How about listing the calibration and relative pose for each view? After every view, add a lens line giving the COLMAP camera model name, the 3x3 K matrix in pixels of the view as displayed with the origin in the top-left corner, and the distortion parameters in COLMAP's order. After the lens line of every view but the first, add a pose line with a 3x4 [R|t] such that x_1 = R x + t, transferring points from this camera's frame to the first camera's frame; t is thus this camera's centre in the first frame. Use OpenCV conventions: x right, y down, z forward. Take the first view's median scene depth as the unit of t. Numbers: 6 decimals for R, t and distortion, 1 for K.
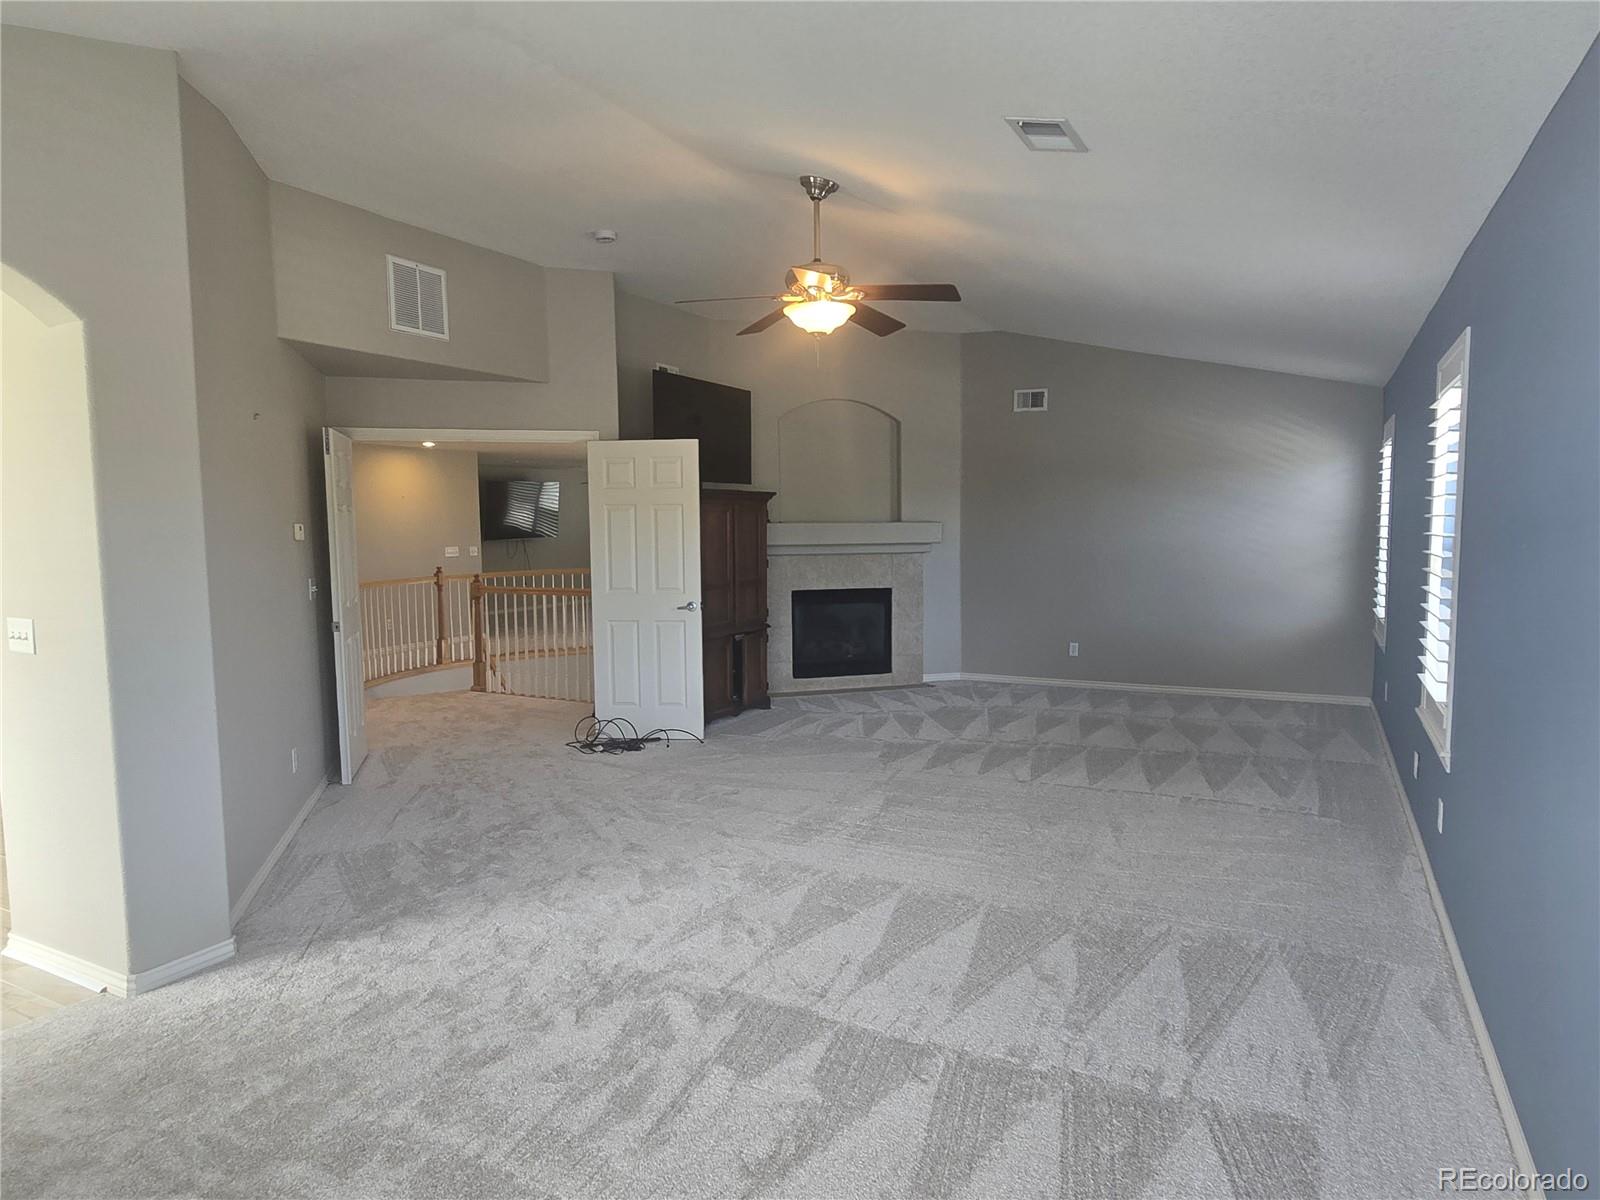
lens RADIAL K [[961.6, 0, 798.9], [0, 961.6, 603.8], [0, 0, 1]] dist [-0.004058, 0.001454]
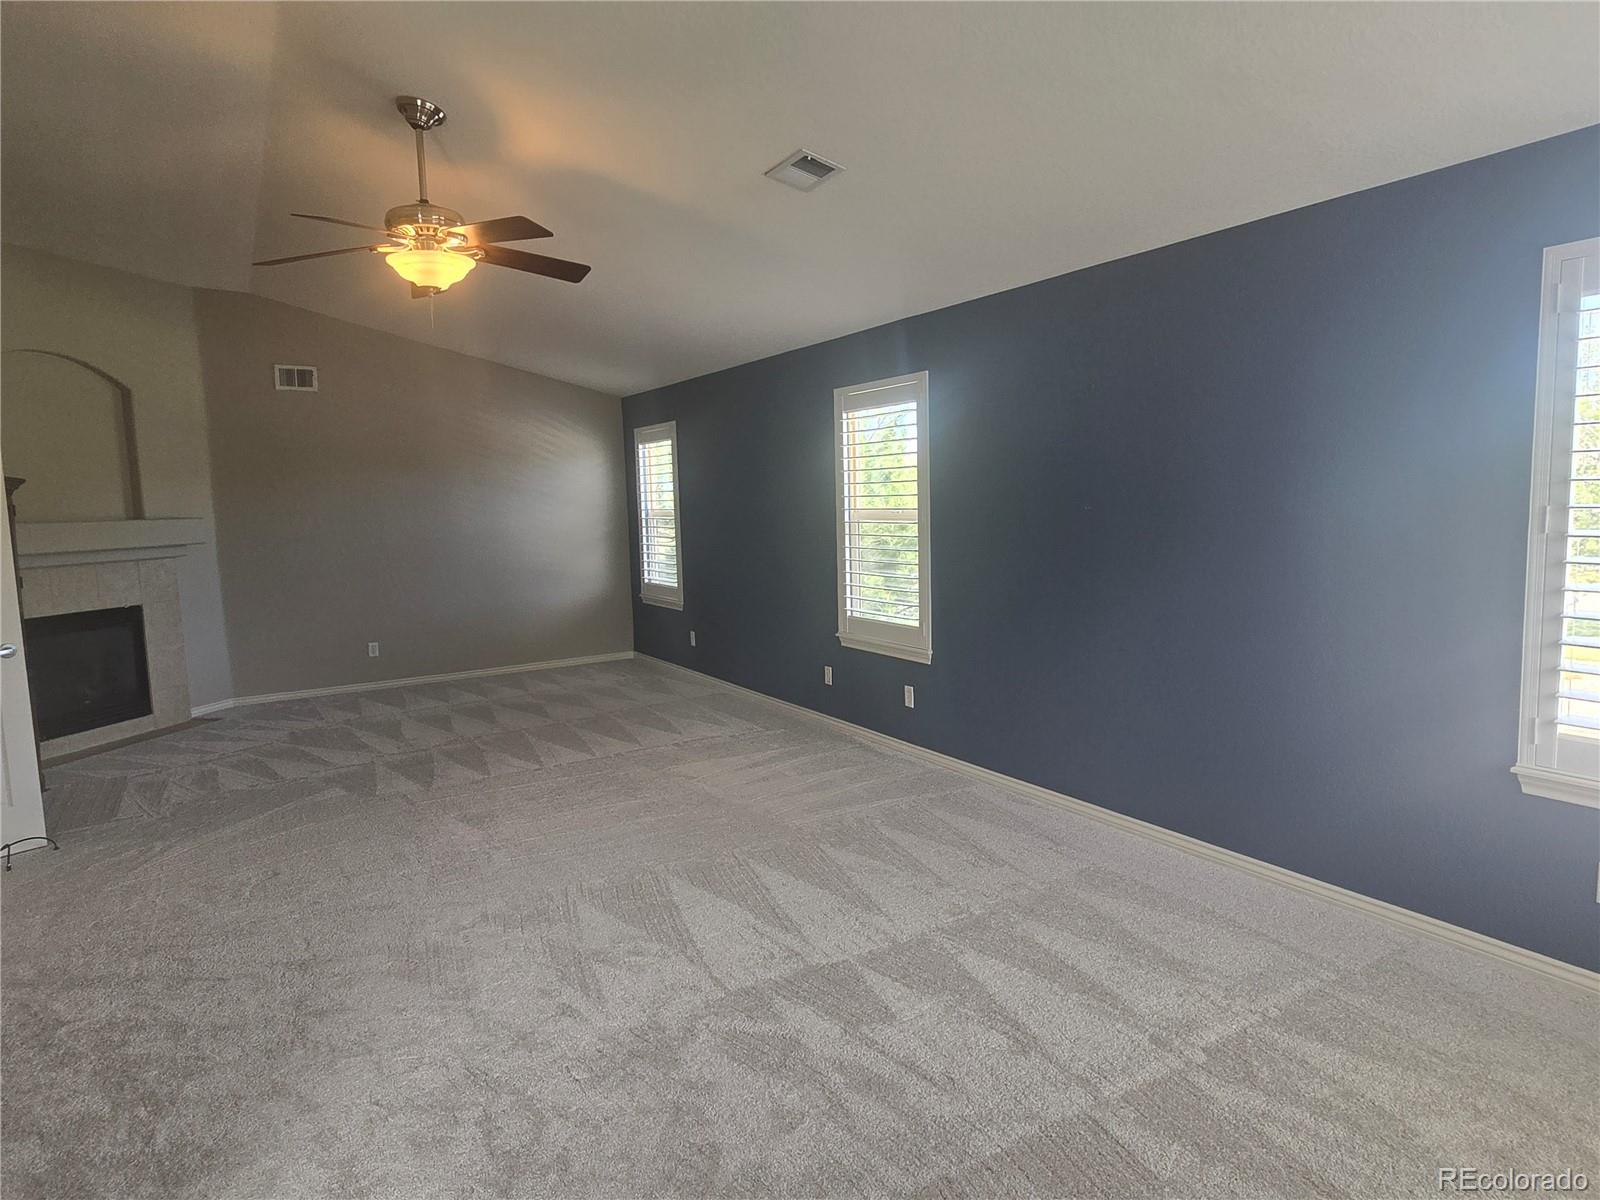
lens RADIAL K [[961.6, 0, 797.8], [0, 961.6, 598.0], [0, 0, 1]] dist [-0.004058, 0.001454]
pose [[0.533623, -0.095841, 0.840274, -0.276709], [0.098028, 0.993871, 0.051106, -0.009738], [-0.840022, 0.055100, 0.539747, 0.143397]]
